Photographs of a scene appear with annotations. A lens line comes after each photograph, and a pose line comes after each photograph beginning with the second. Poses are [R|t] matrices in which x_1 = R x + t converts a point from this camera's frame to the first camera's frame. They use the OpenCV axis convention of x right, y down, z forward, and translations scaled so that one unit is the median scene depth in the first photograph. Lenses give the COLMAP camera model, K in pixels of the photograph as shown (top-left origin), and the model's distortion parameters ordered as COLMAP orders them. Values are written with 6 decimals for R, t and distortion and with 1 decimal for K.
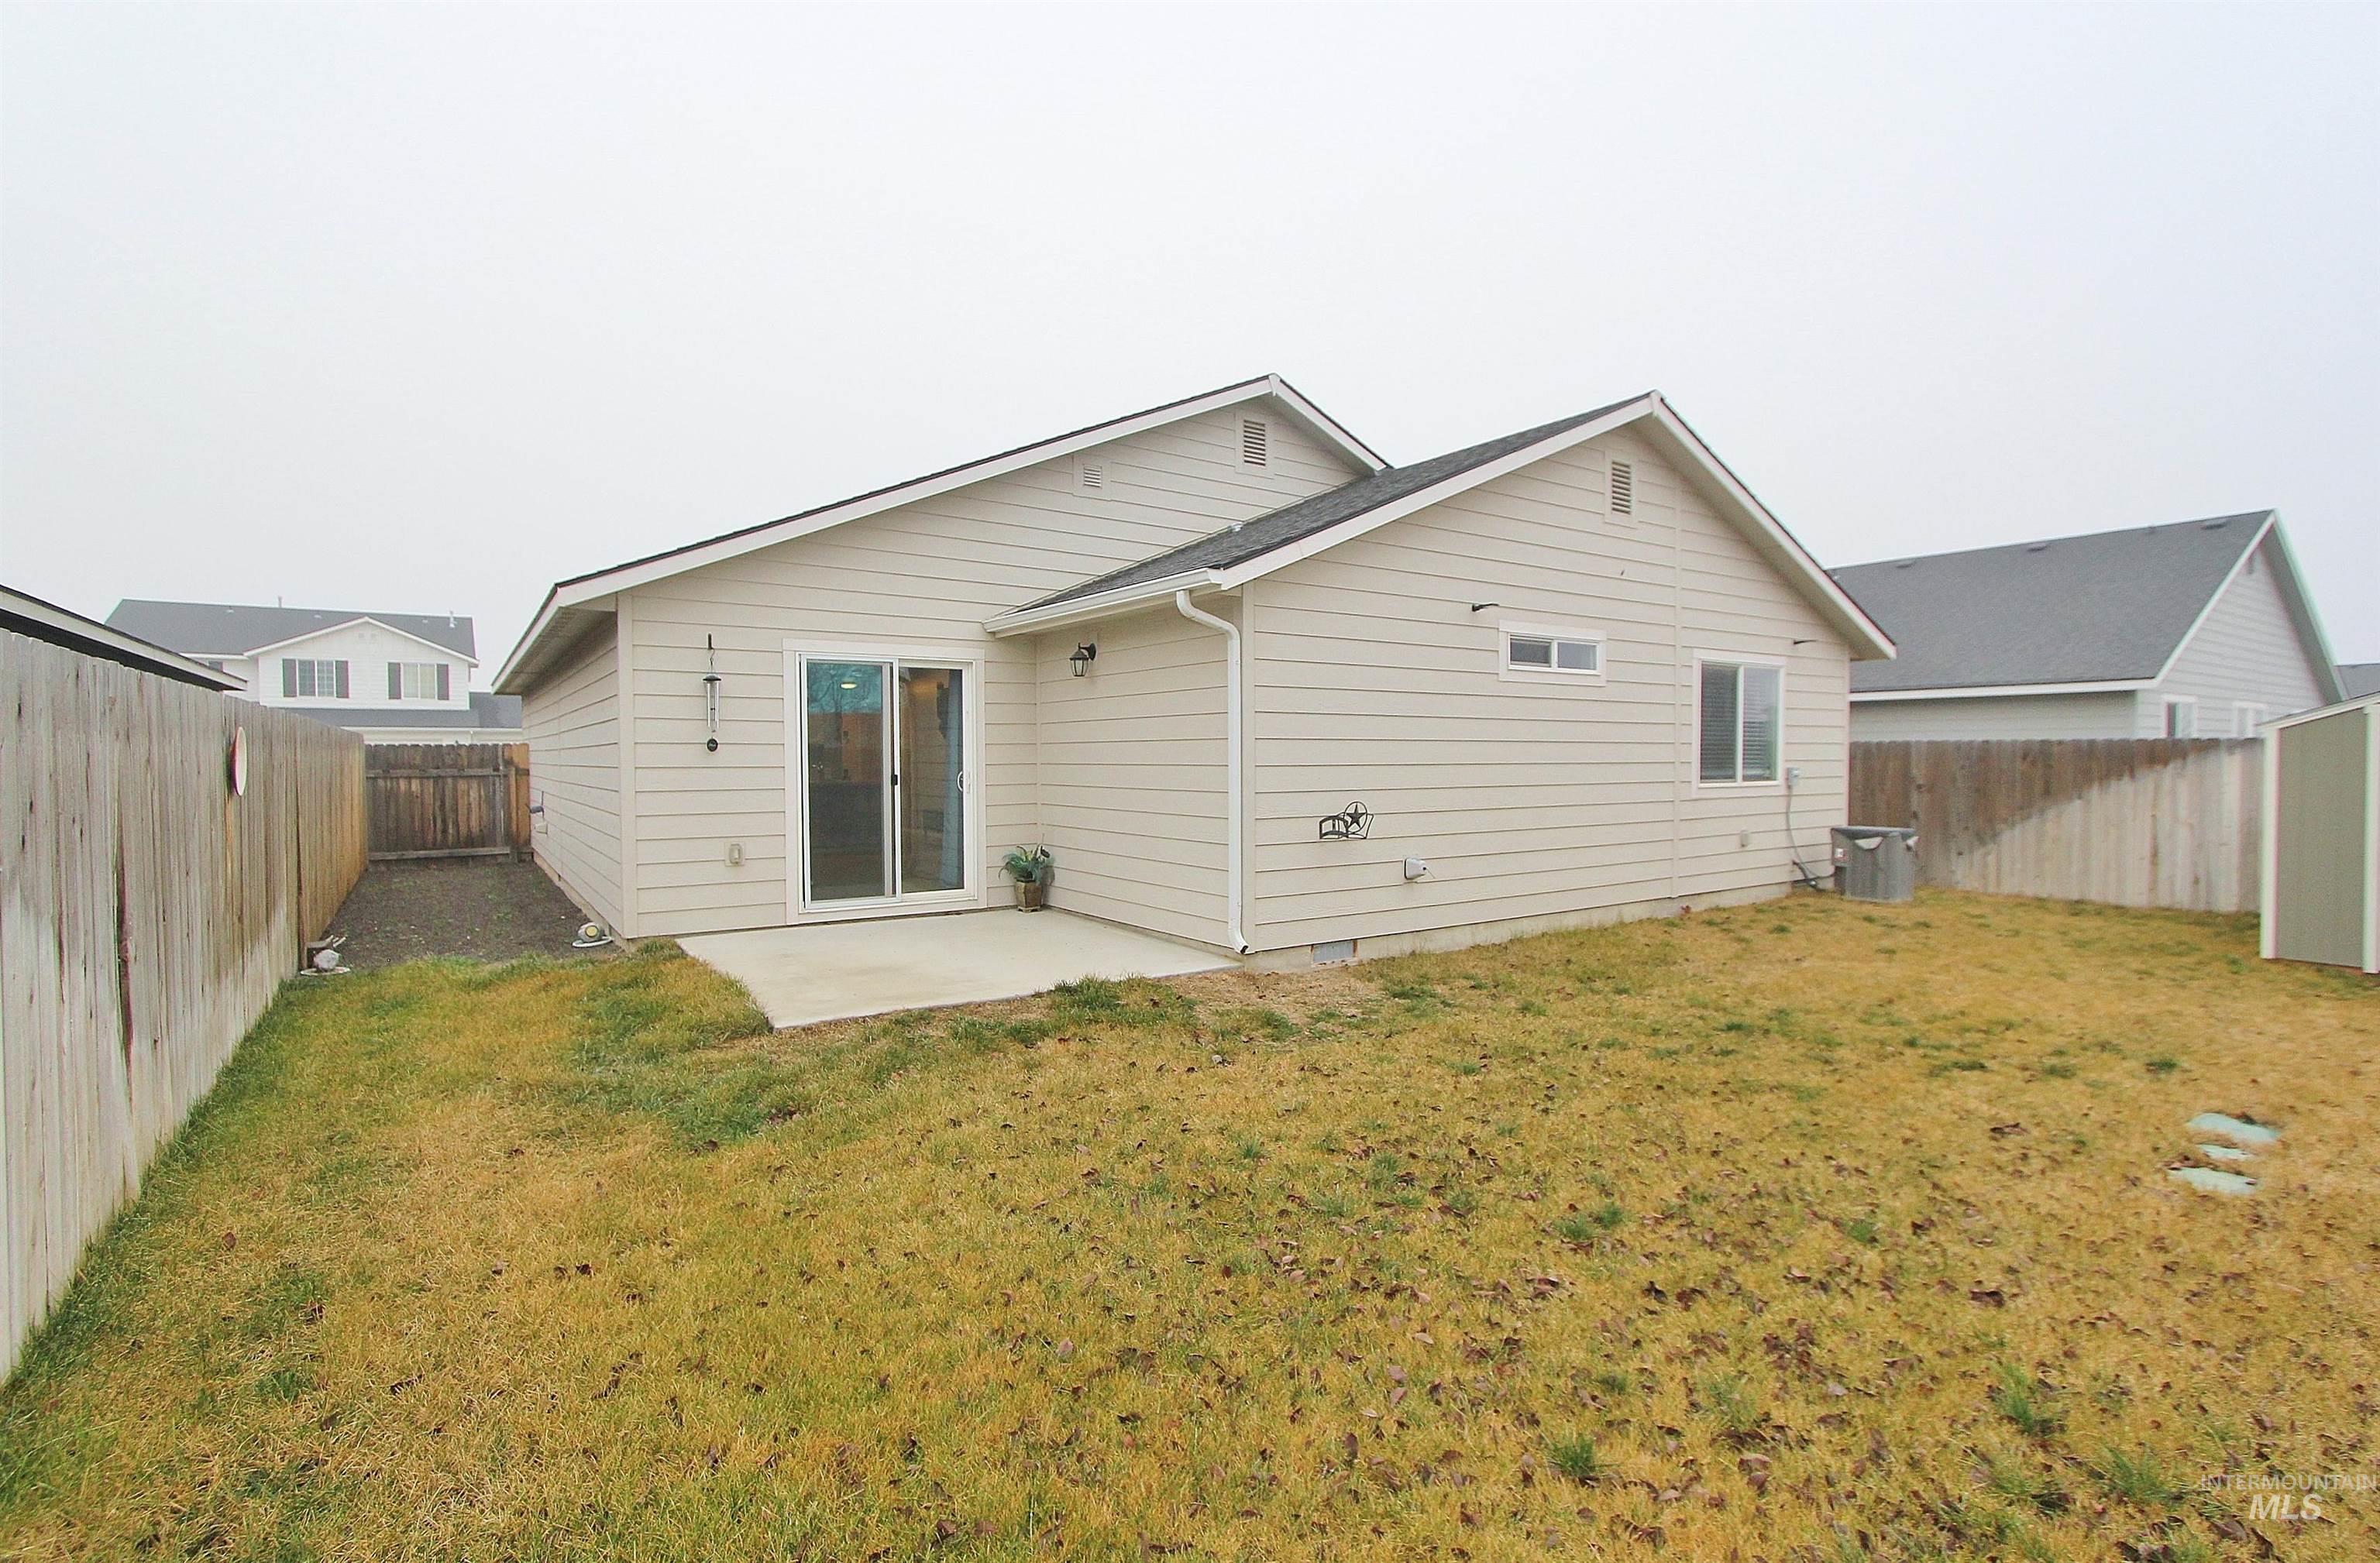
lens RADIAL K [[1119.6, 0, 1188.2], [0, 1119.6, 790.5], [0, 0, 1]] dist [-0.016683, -0.000012]
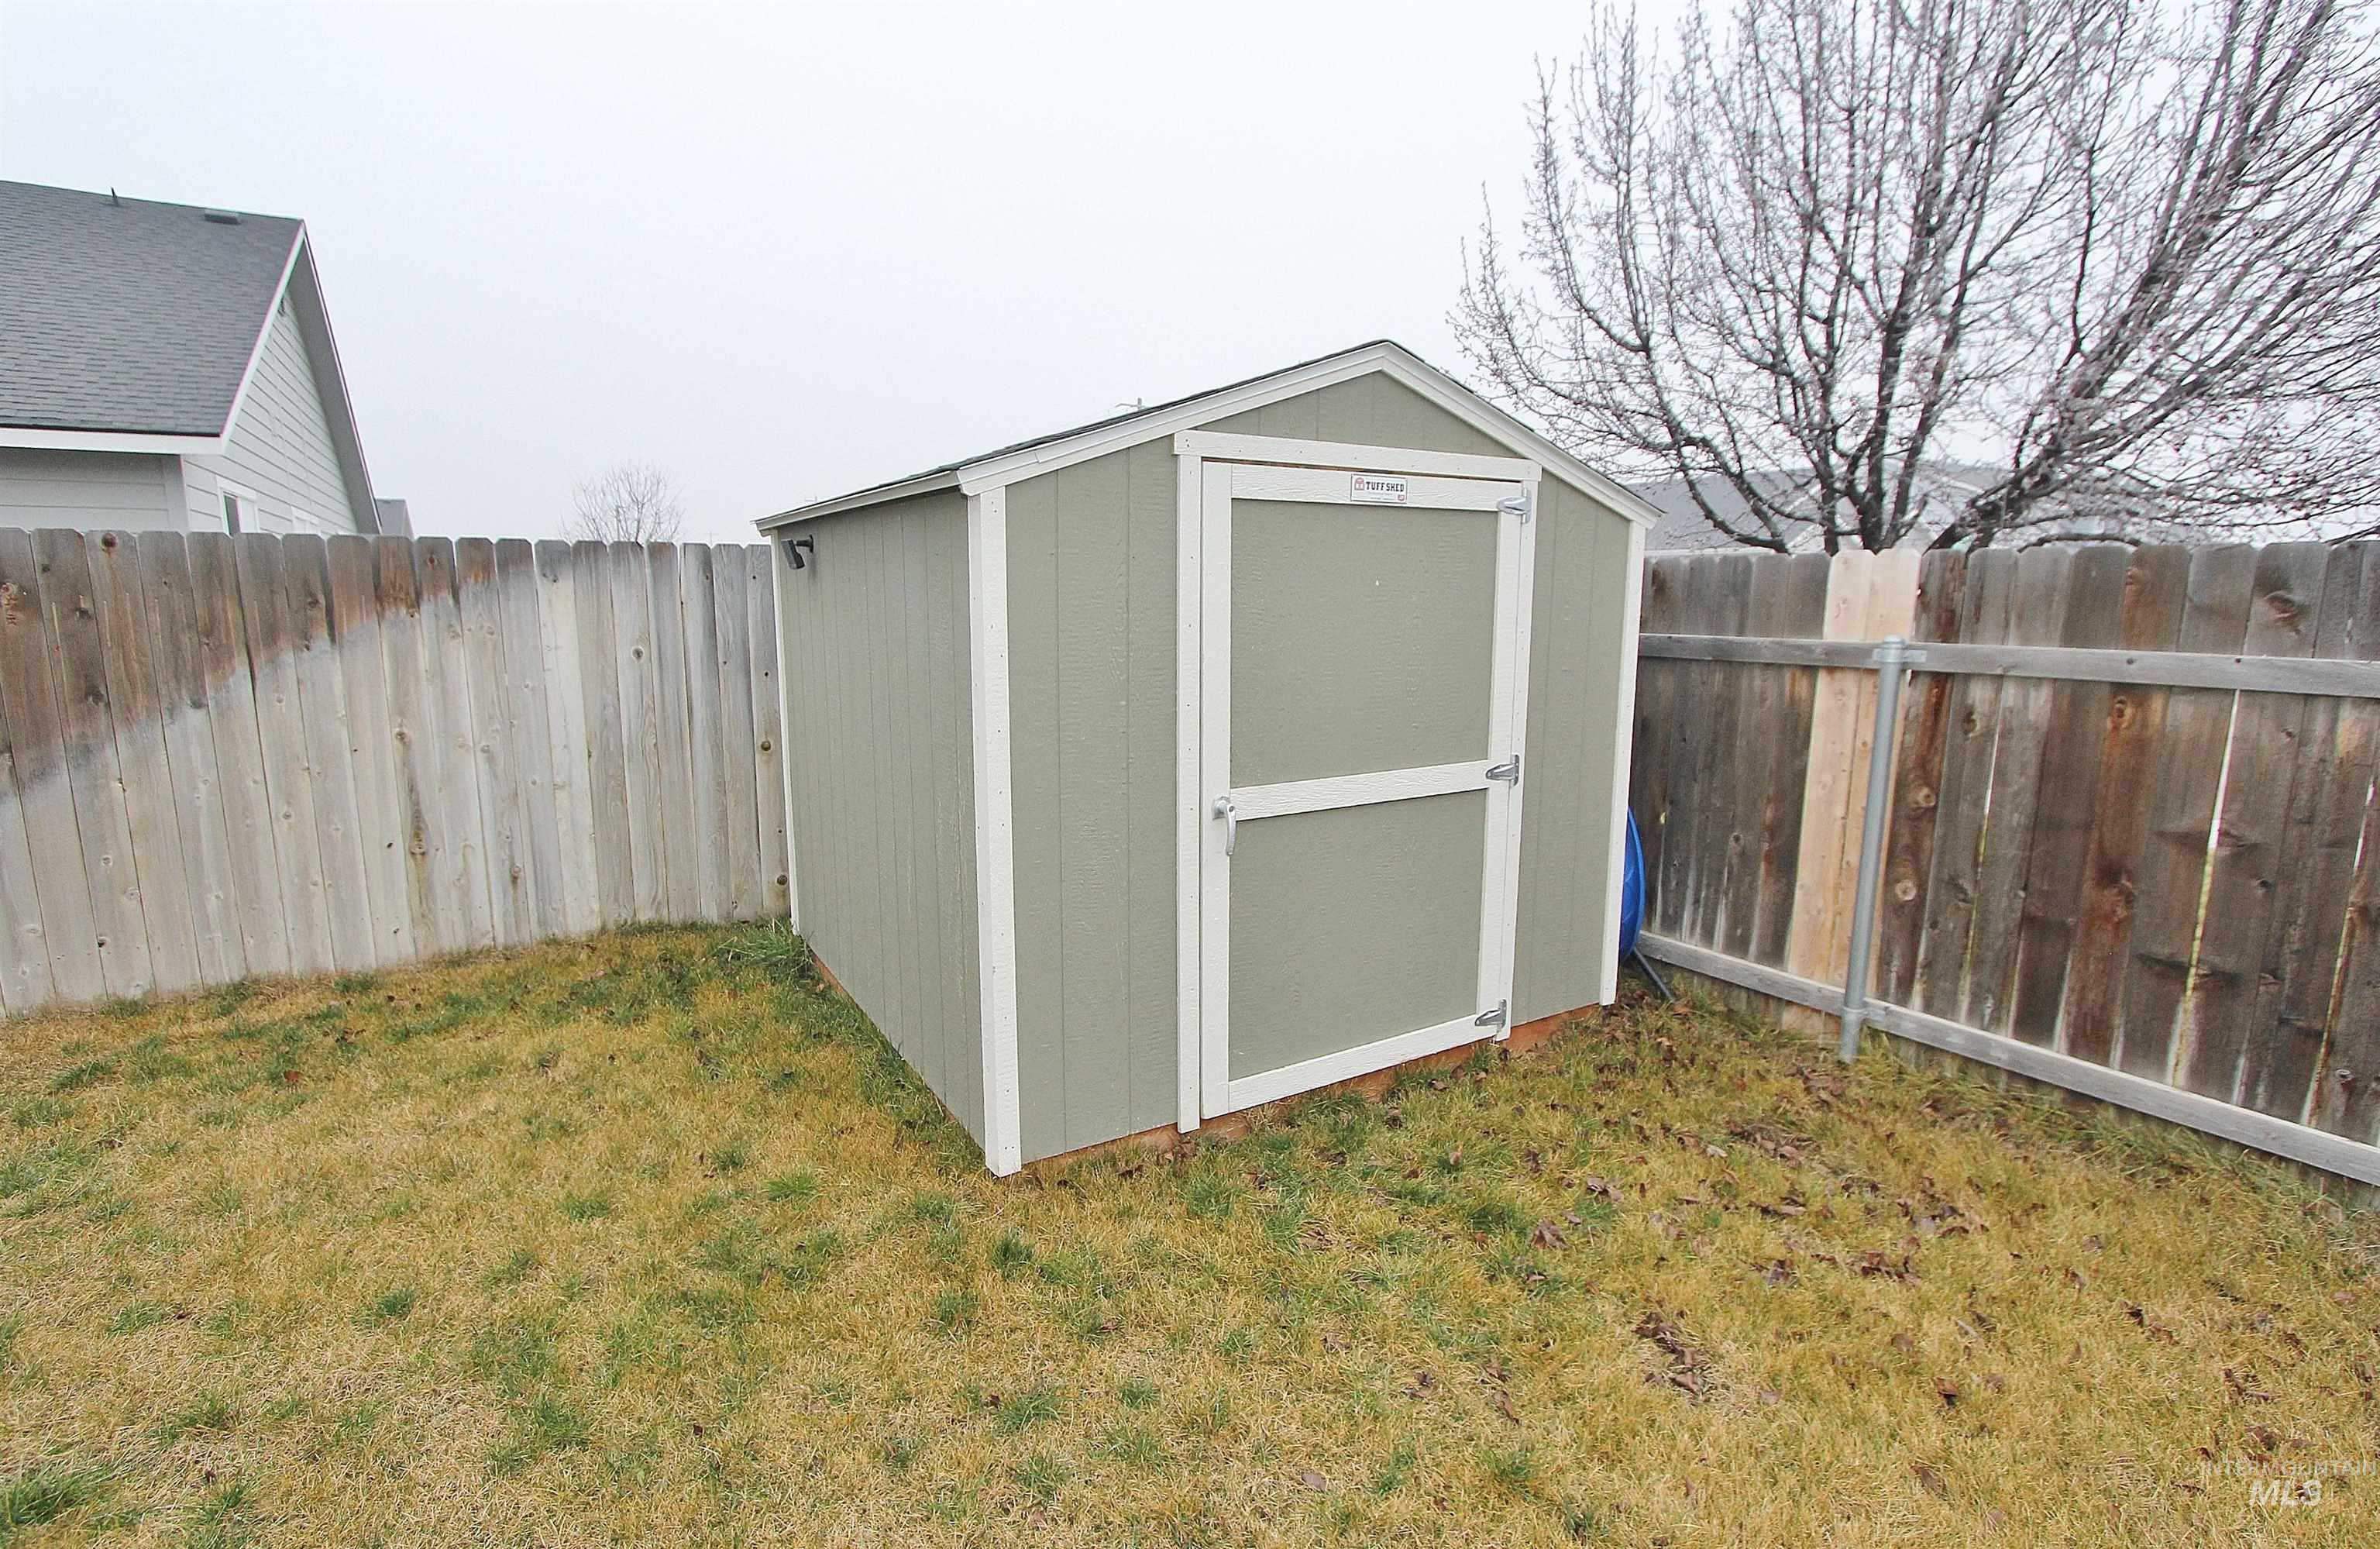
lens RADIAL K [[1100.8, 0, 1183.6], [0, 1100.8, 783.5], [0, 0, 1]] dist [-0.014489, 0.000263]
pose [[0.059601, -0.164934, 0.984502, 0.495990], [0.023193, 0.986218, 0.163817, -0.017956], [-0.997953, 0.013070, 0.062605, 0.688546]]
